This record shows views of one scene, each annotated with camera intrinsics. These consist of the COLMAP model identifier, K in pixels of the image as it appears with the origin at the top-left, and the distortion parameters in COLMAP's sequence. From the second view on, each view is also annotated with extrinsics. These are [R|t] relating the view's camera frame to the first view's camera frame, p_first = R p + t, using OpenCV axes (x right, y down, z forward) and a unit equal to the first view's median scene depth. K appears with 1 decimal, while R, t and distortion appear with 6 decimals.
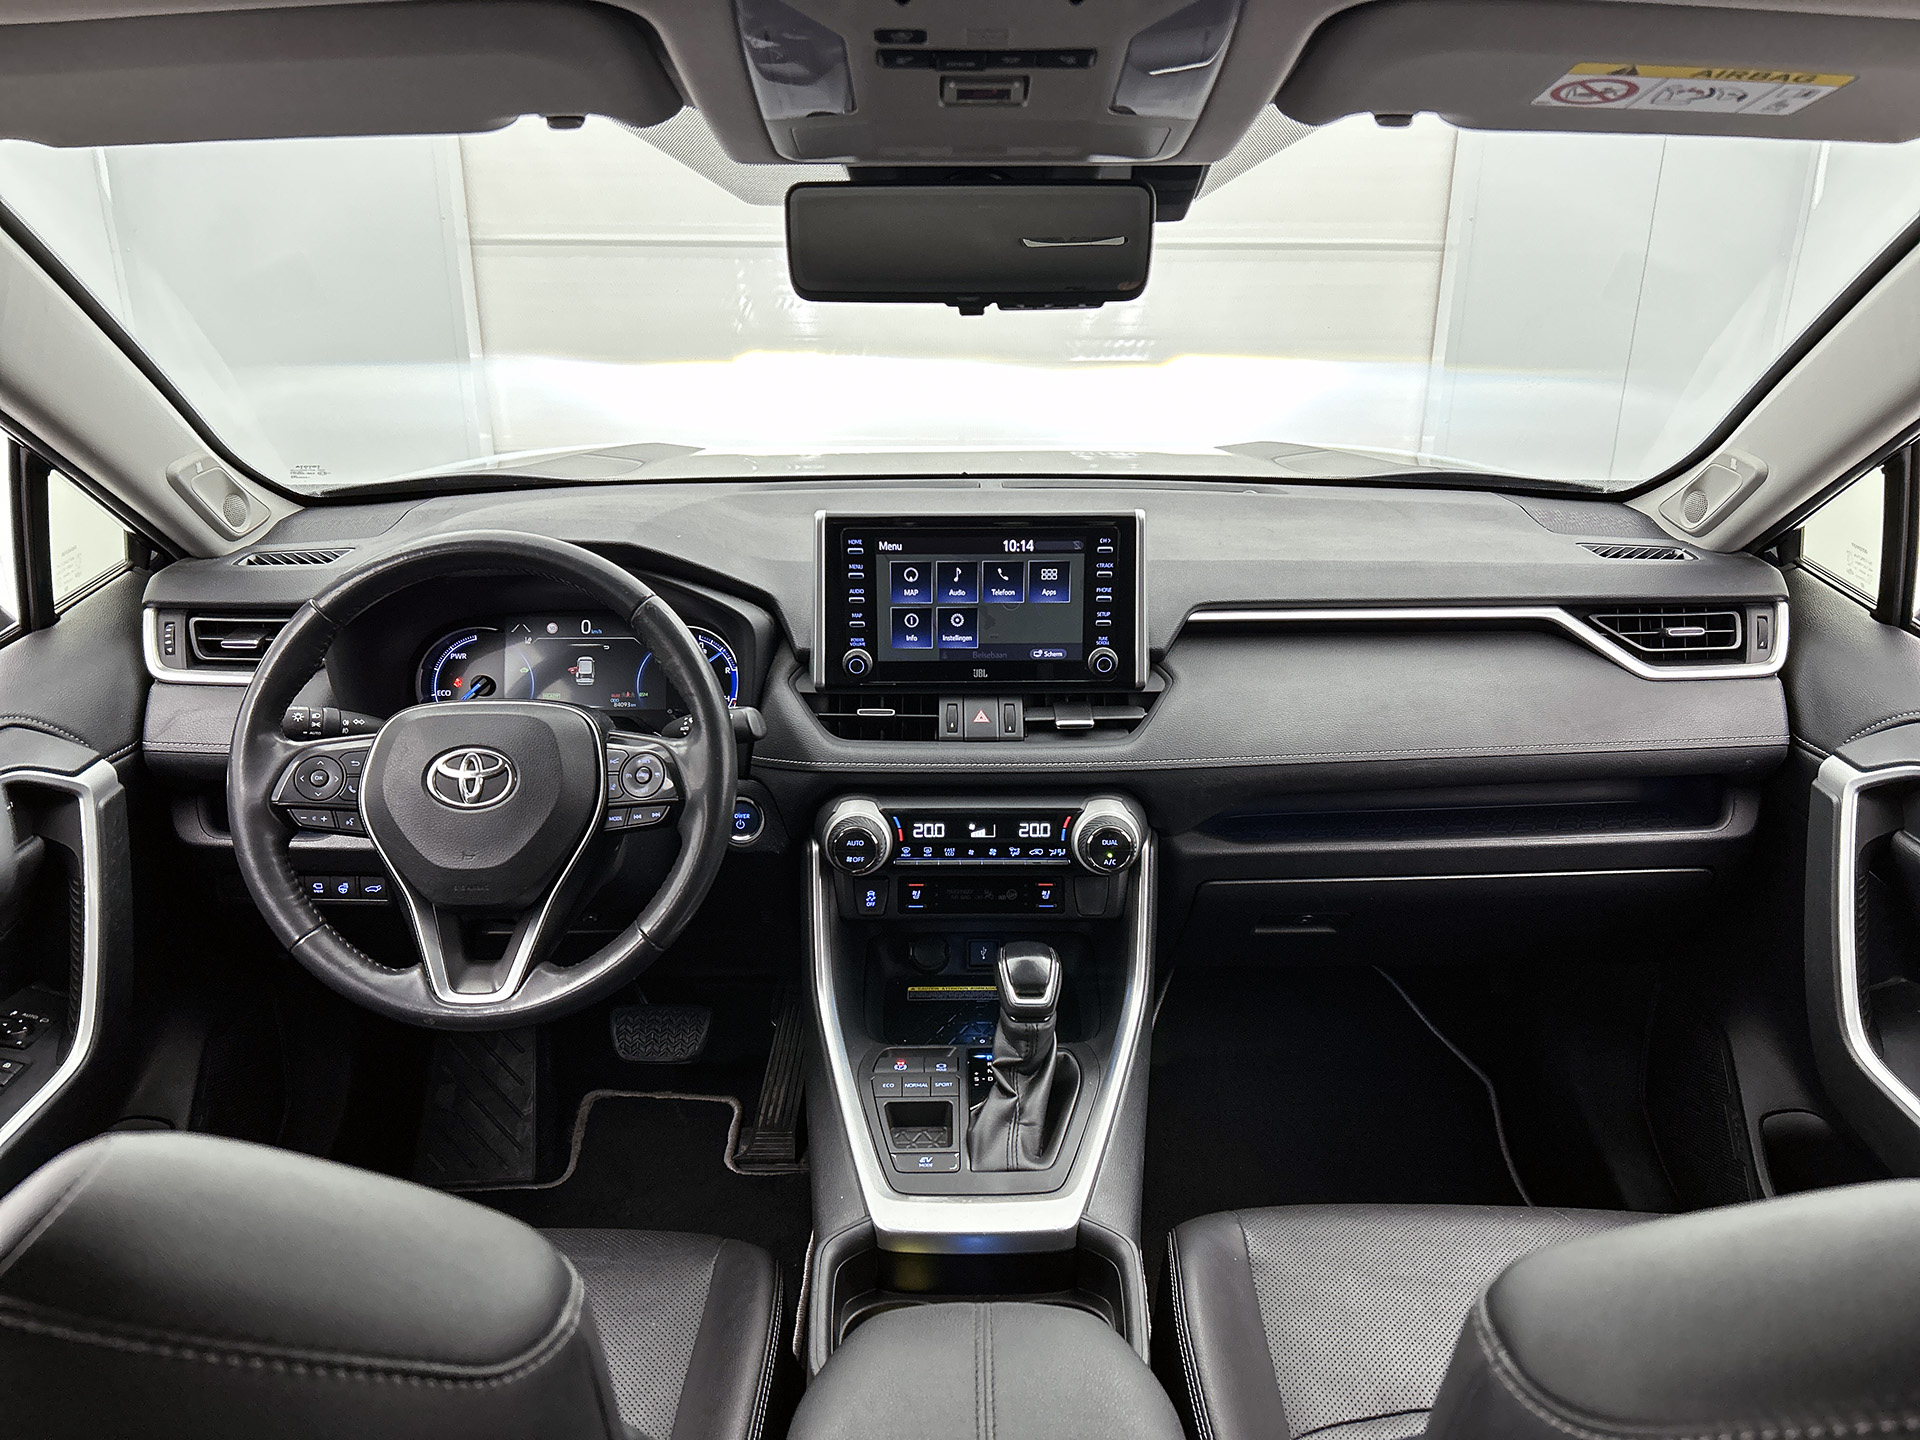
lens RADIAL K [[1414.0, 0, 962.5], [0, 1414.0, 739.0], [0, 0, 1]] dist [0.162270, -0.284125]
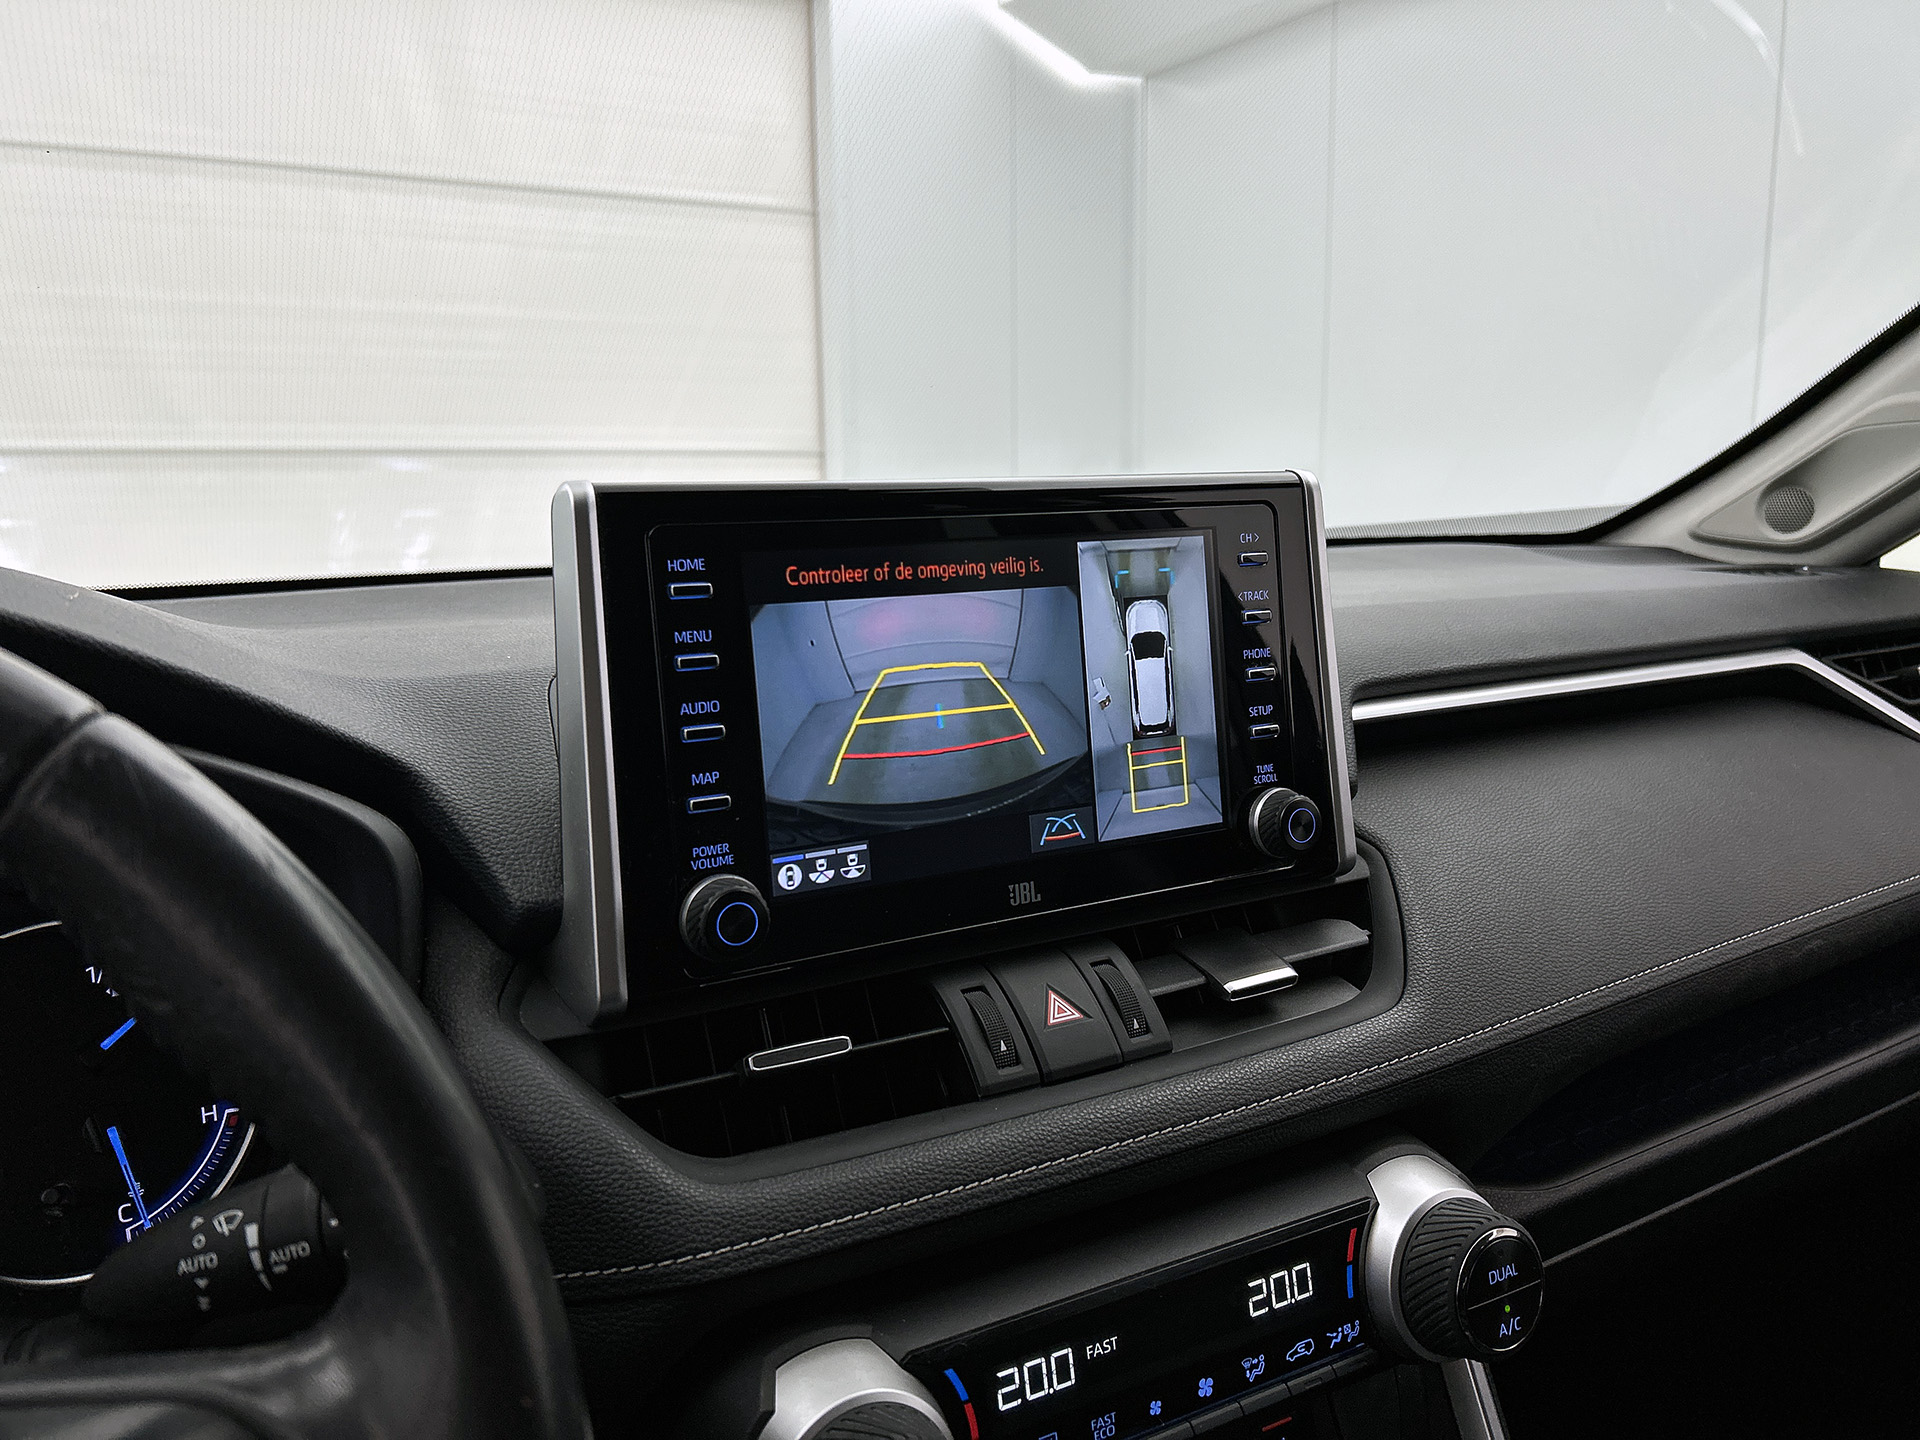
lens RADIAL K [[1468.5, 0, 971.0], [0, 1468.5, 704.8], [0, 0, 1]] dist [0.051070, -0.065020]
pose [[0.872702, -0.088871, 0.480097, -0.187821], [0.188039, 0.968624, -0.162509, -0.034739], [-0.450592, 0.232099, 0.862031, 0.662414]]
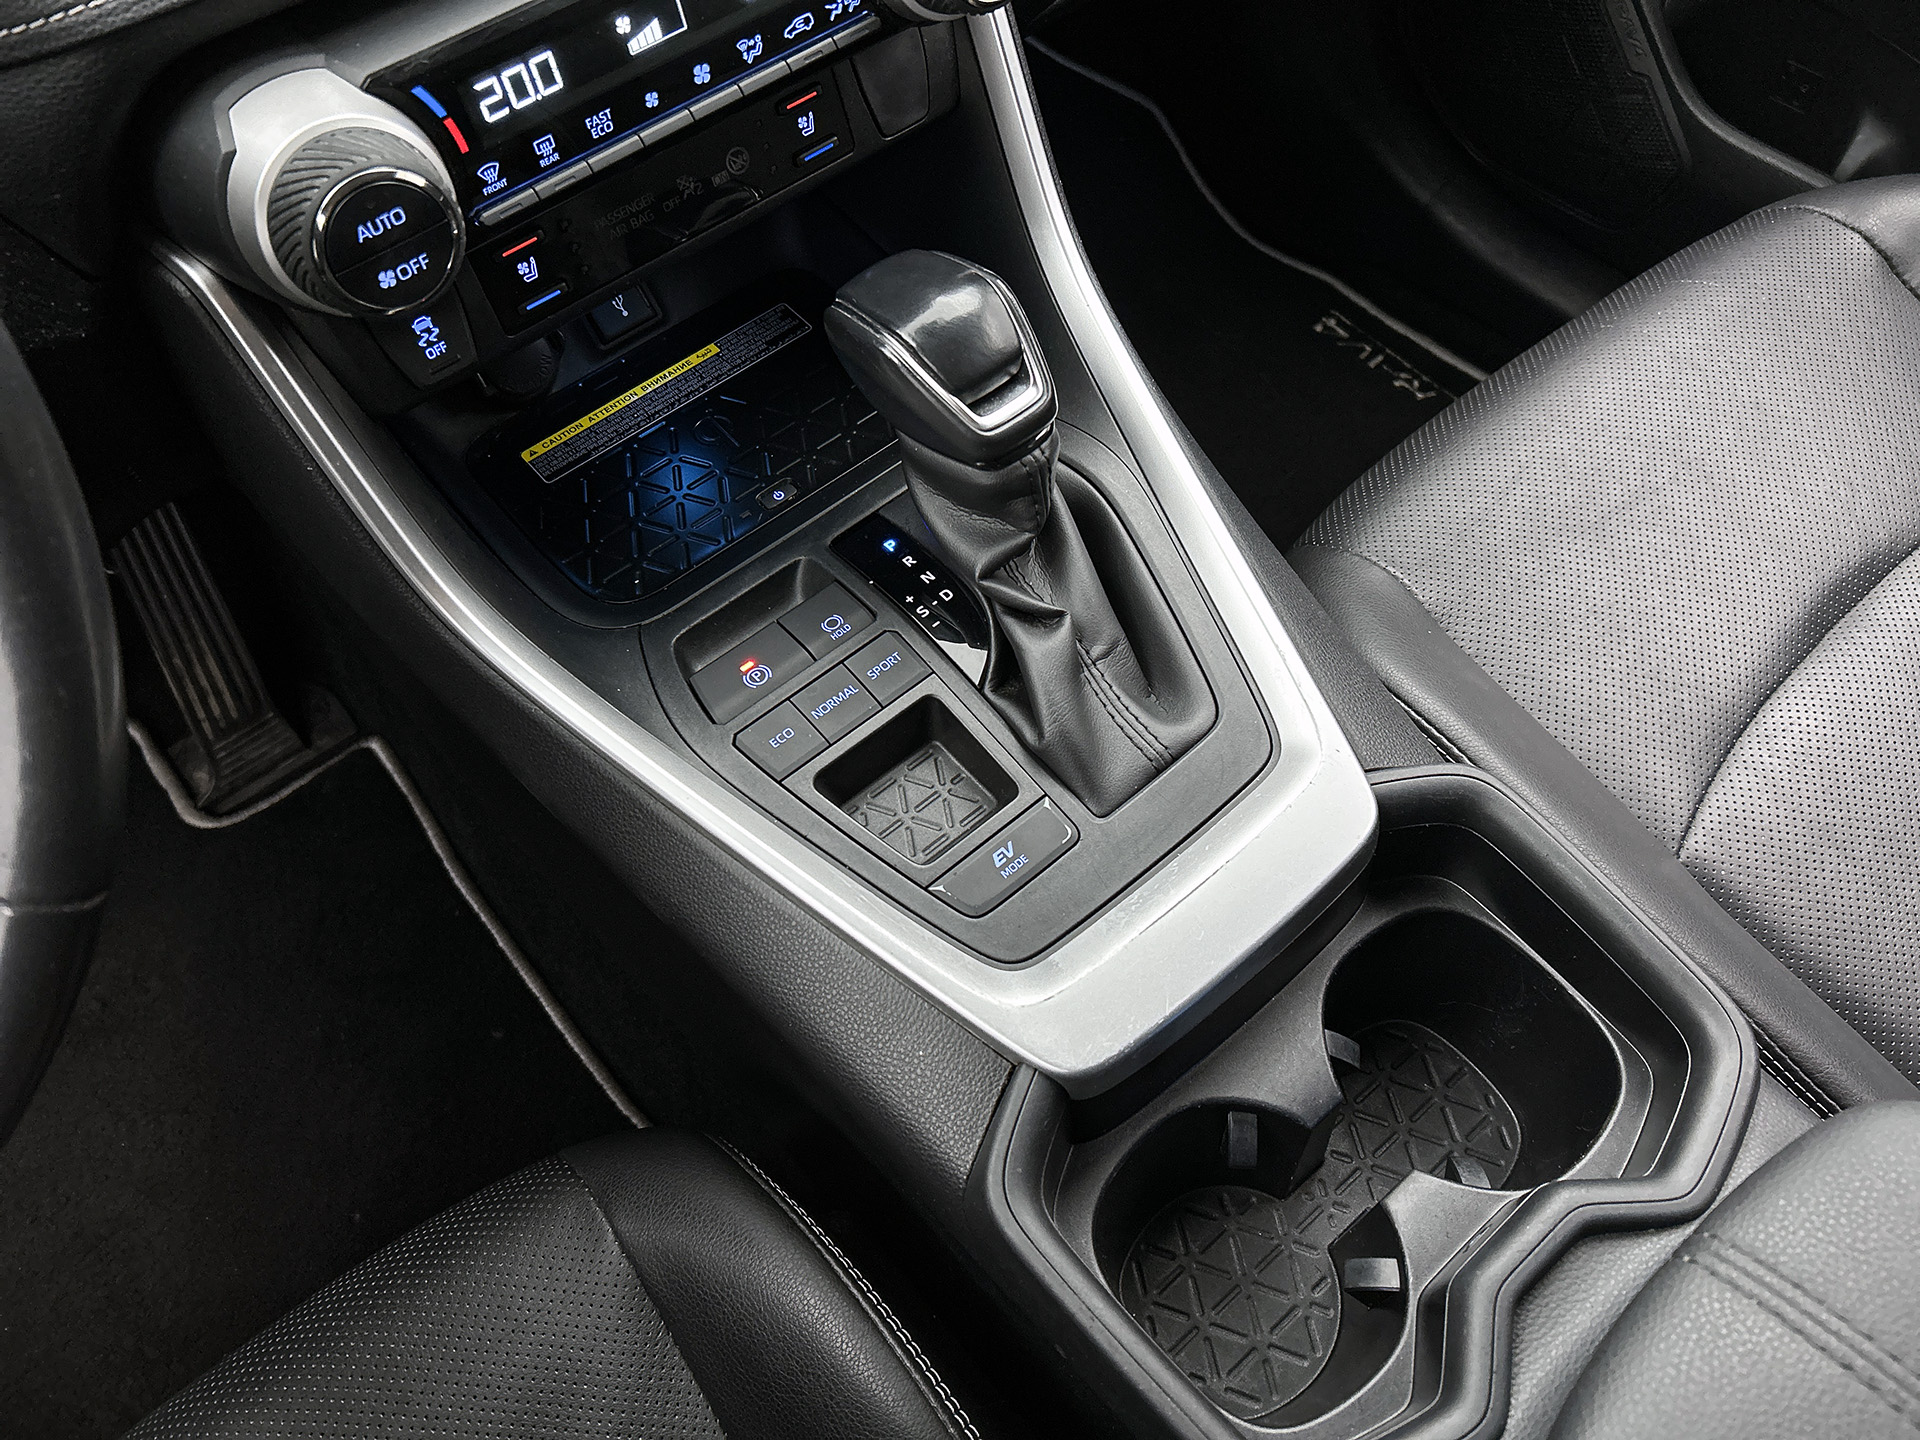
lens RADIAL K [[1469.4, 0, 974.7], [0, 1469.4, 713.6], [0, 0, 1]] dist [0.049646, -0.062543]
pose [[0.763741, -0.552150, 0.334410, -0.139632], [0.257955, 0.735935, 0.625986, -0.018242], [-0.591742, -0.391829, 0.704494, 0.621666]]
